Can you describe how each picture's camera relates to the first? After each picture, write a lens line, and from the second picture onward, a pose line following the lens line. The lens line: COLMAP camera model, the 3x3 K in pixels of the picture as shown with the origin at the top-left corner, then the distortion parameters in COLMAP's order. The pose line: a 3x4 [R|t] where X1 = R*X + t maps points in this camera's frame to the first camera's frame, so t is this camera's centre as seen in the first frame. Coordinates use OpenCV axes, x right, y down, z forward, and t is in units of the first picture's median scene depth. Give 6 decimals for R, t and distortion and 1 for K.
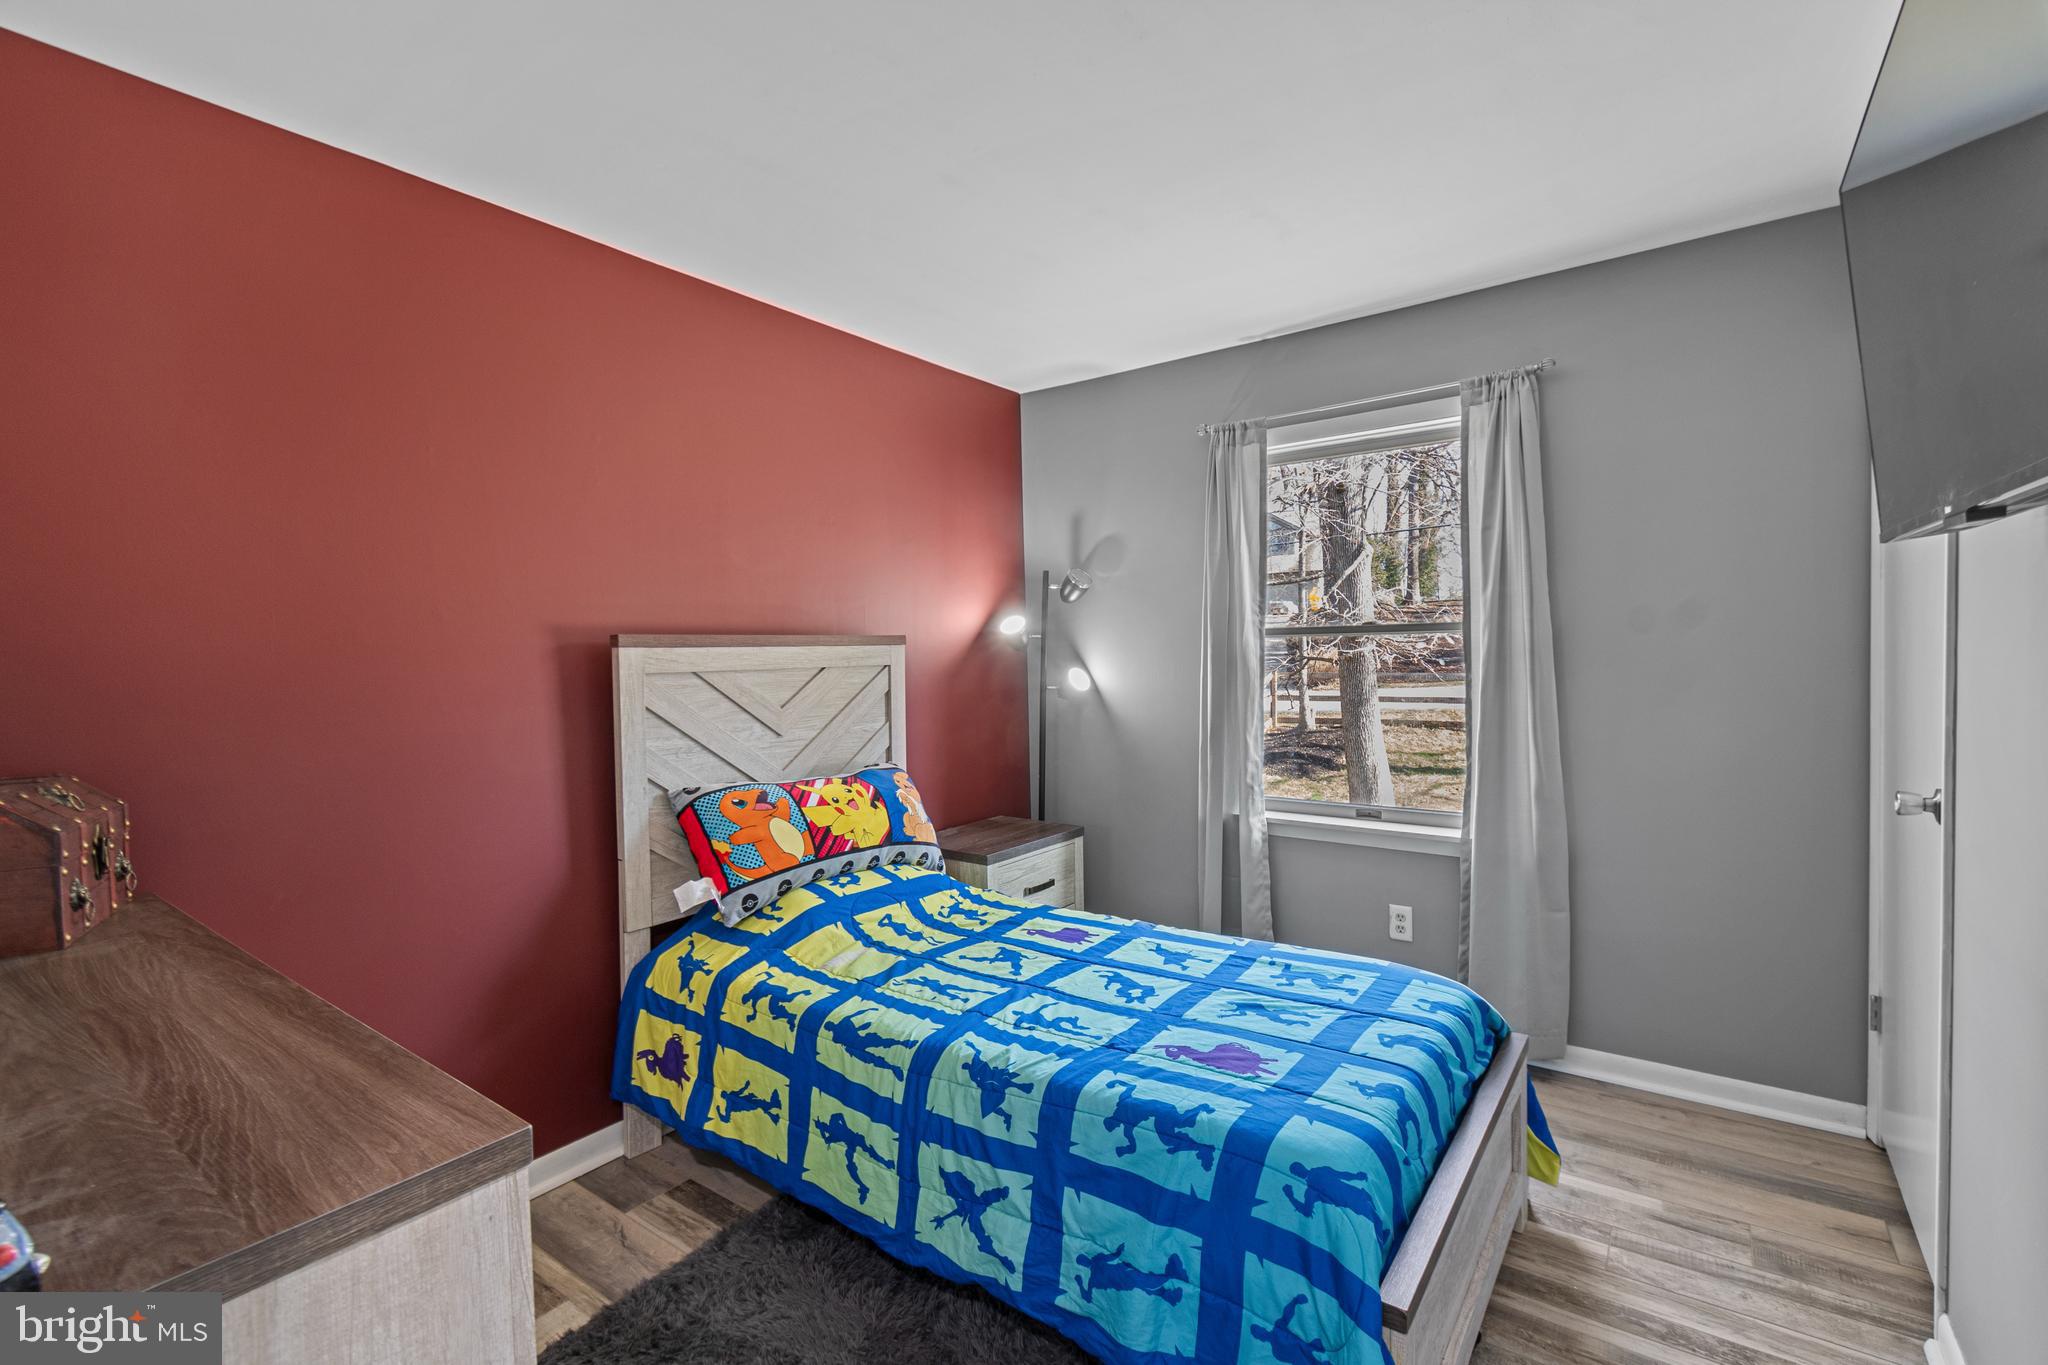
lens RADIAL K [[912.5, 0, 1024.0], [0, 912.5, 682.5], [0, 0, 1]] dist [0.000432, -0.000259]
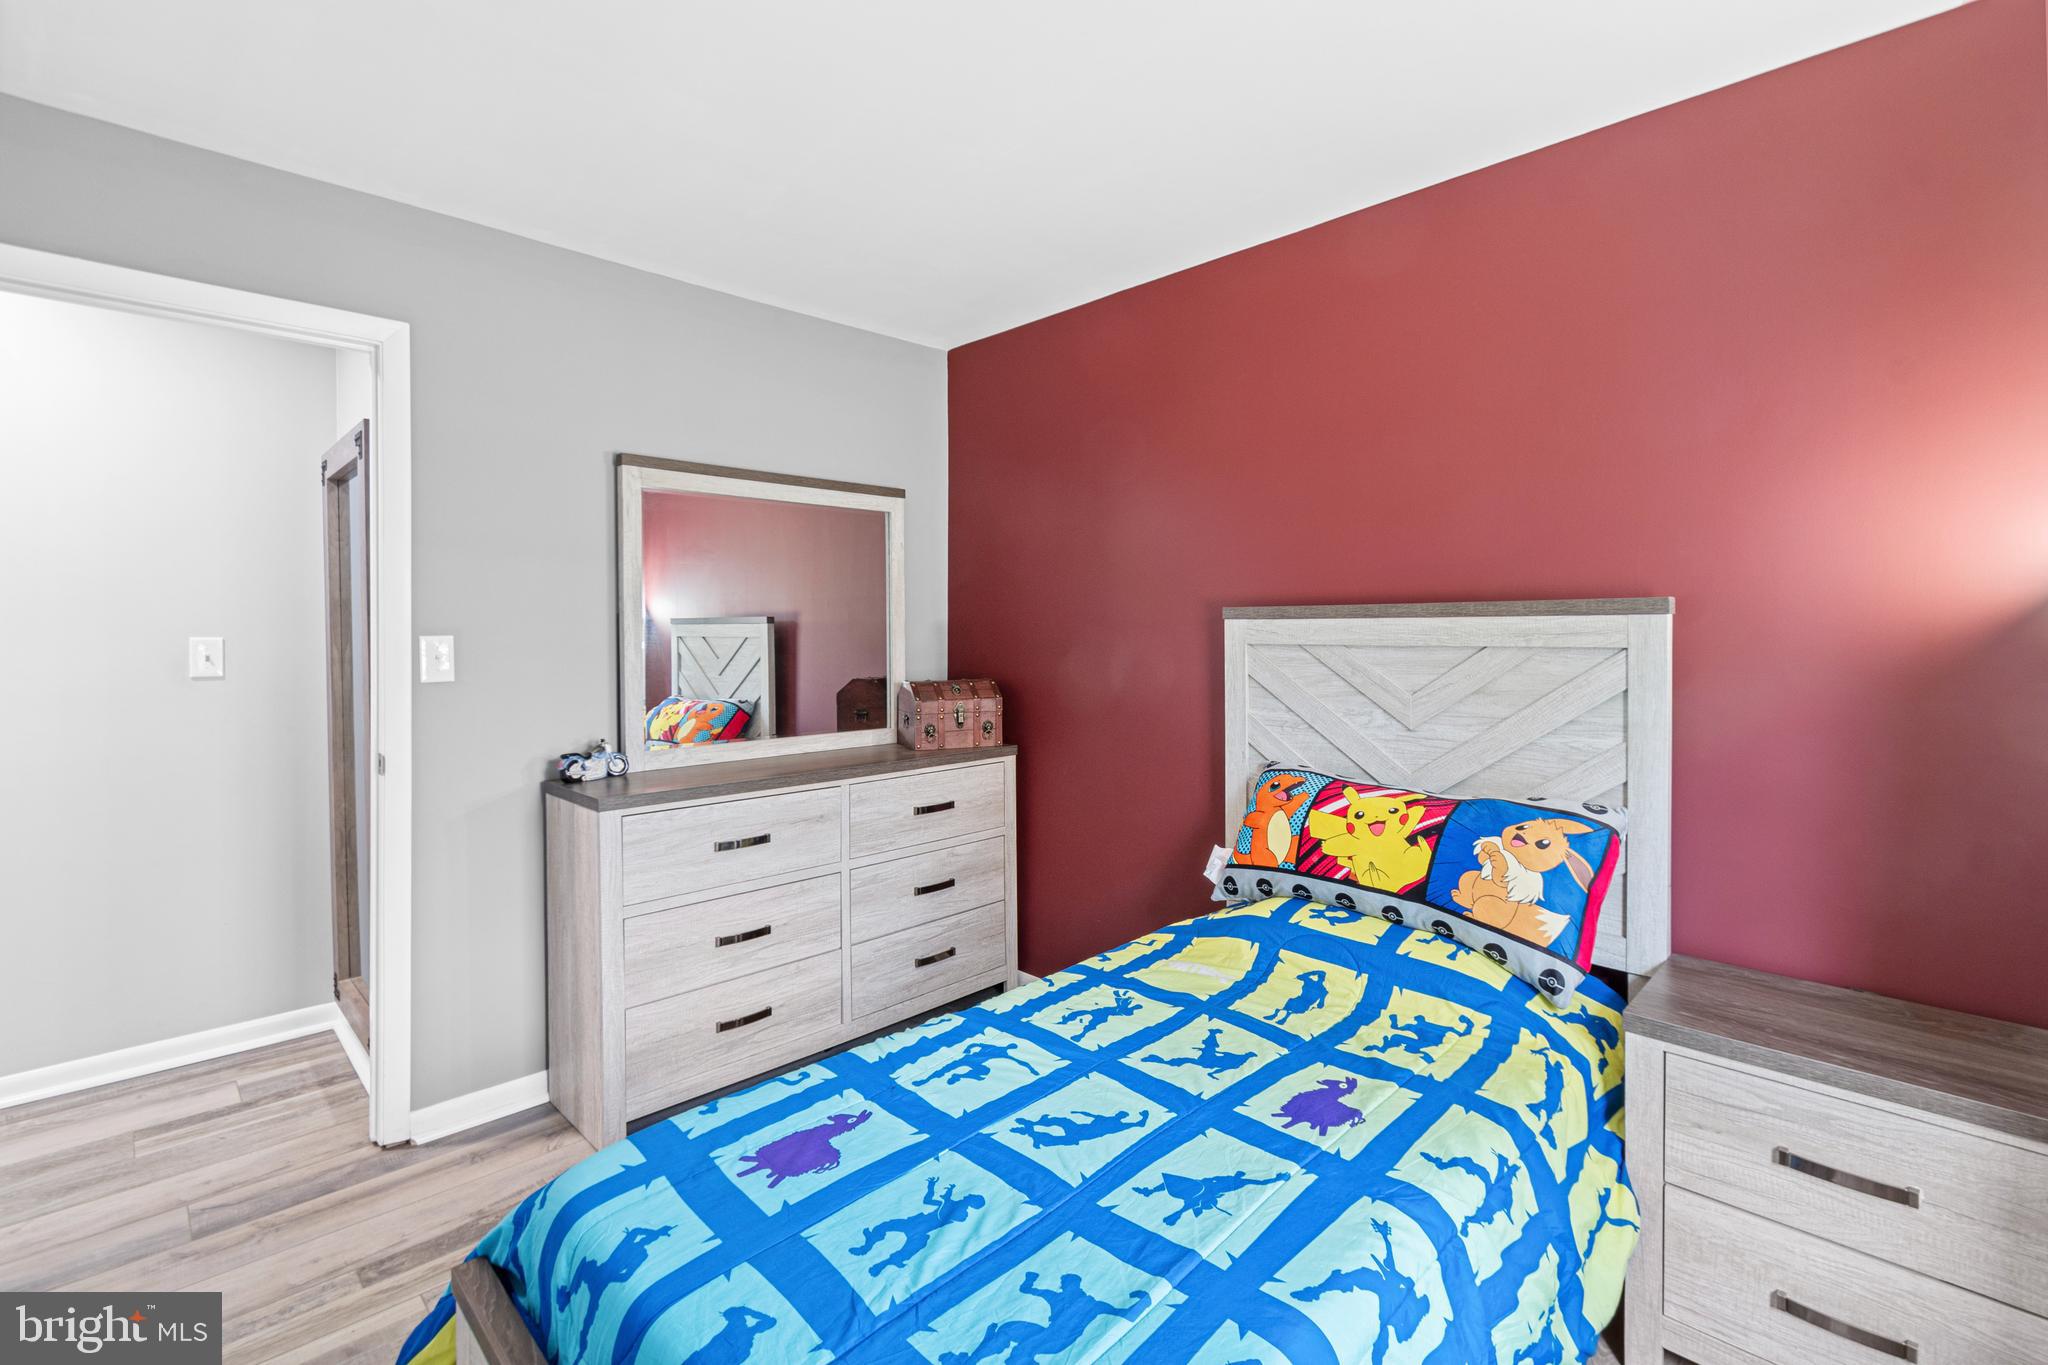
lens RADIAL K [[924.8, 0, 1012.1], [0, 924.8, 646.0], [0, 0, 1]] dist [0.000874, -0.001518]
pose [[-0.167687, 0.037503, -0.985127, 0.711107], [-0.027881, 0.998696, 0.042766, -0.047856], [0.985446, 0.034638, -0.166423, 0.954456]]
